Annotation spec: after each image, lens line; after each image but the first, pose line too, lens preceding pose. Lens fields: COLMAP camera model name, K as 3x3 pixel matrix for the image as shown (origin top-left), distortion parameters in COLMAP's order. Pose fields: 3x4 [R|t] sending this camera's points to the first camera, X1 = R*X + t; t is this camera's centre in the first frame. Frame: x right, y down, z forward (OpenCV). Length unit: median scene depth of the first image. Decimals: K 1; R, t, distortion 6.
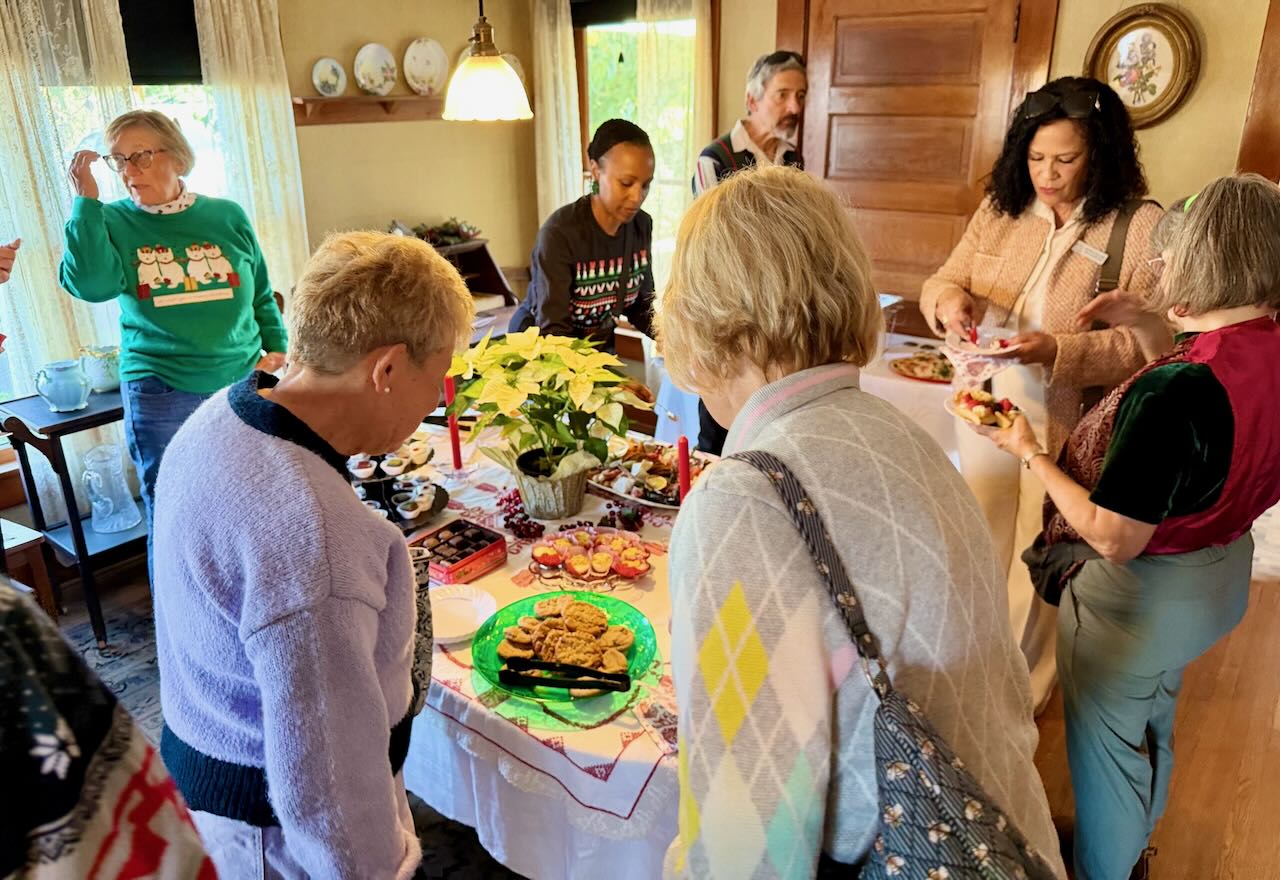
lens RADIAL K [[949.4, 0, 640.0], [0, 949.4, 440.0], [0, 0, 1]] dist [0.027288, -0.043310]
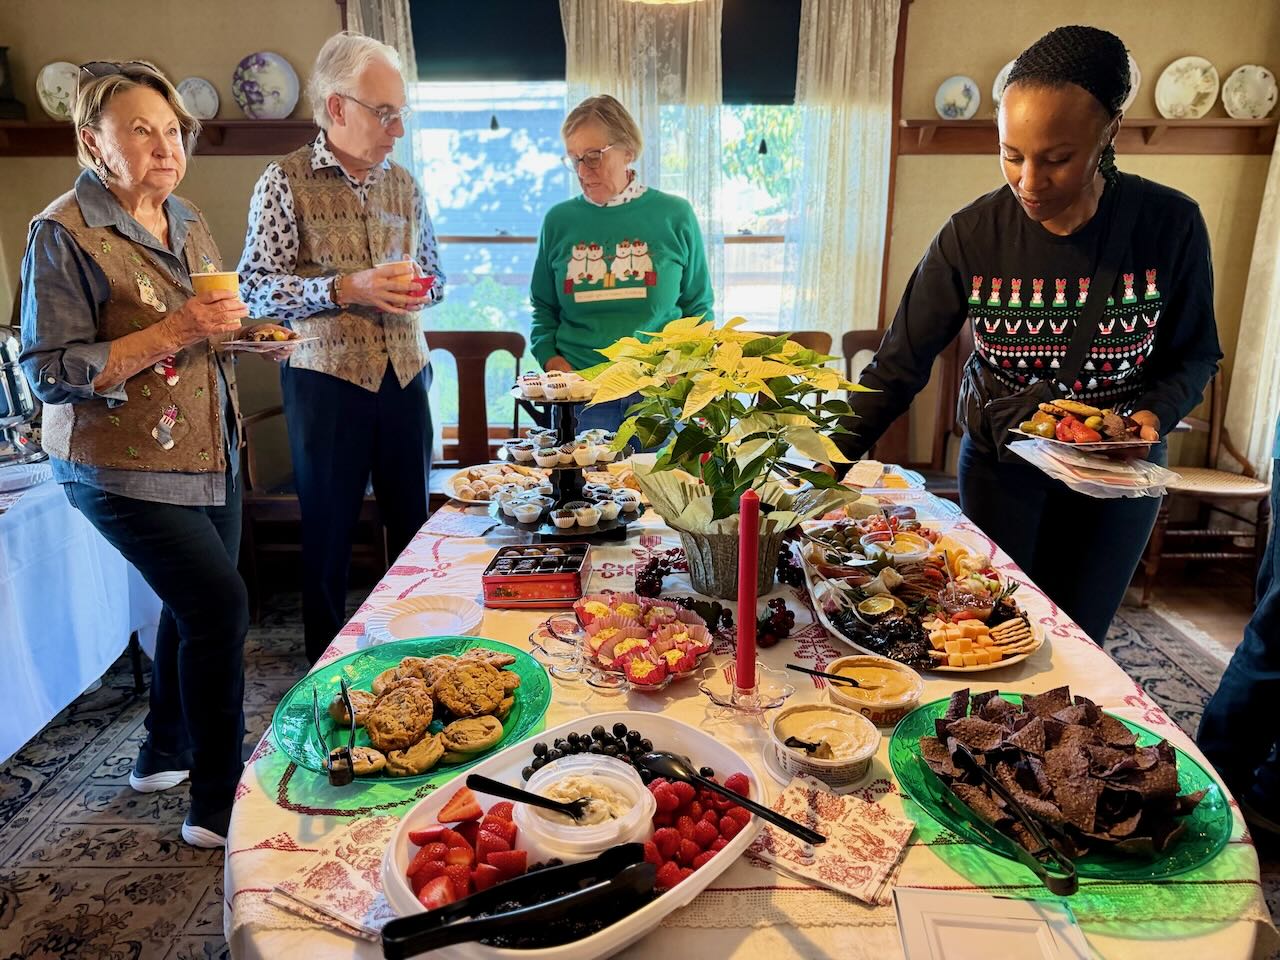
lens RADIAL K [[920.5, 0, 640.0], [0, 920.5, 480.0], [0, 0, 1]] dist [0.000481, -0.003721]
pose [[0.587453, 0.233301, -0.774900, 0.368236], [-0.303413, 0.951191, 0.056360, -0.018415], [0.750226, 0.202006, 0.629566, 0.504063]]
